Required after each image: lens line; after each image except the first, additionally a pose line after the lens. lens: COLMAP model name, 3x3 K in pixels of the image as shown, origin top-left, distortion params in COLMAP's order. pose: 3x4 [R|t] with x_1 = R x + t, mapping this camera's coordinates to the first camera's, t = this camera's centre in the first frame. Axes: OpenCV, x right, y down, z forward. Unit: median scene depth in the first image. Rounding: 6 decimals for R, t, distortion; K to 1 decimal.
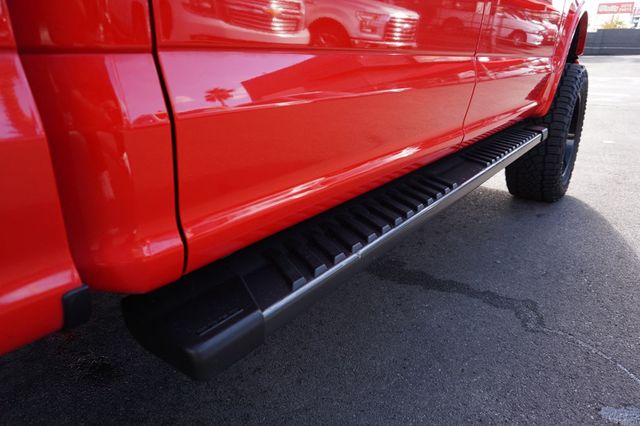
lens RADIAL K [[433.7, 0, 319.8], [0, 433.7, 213.3], [0, 0, 1]] dist [-0.037169, 0.027477]
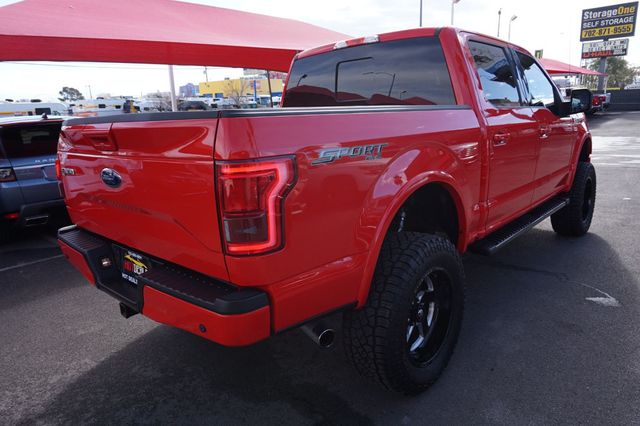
lens RADIAL K [[433.7, 0, 319.9], [0, 433.7, 213.1], [0, 0, 1]] dist [-0.037169, 0.027477]
pose [[0.995187, -0.001205, -0.097984, -0.355999], [-0.009957, 0.993506, -0.113347, 0.093799], [0.097484, 0.113777, 0.988712, -0.876803]]
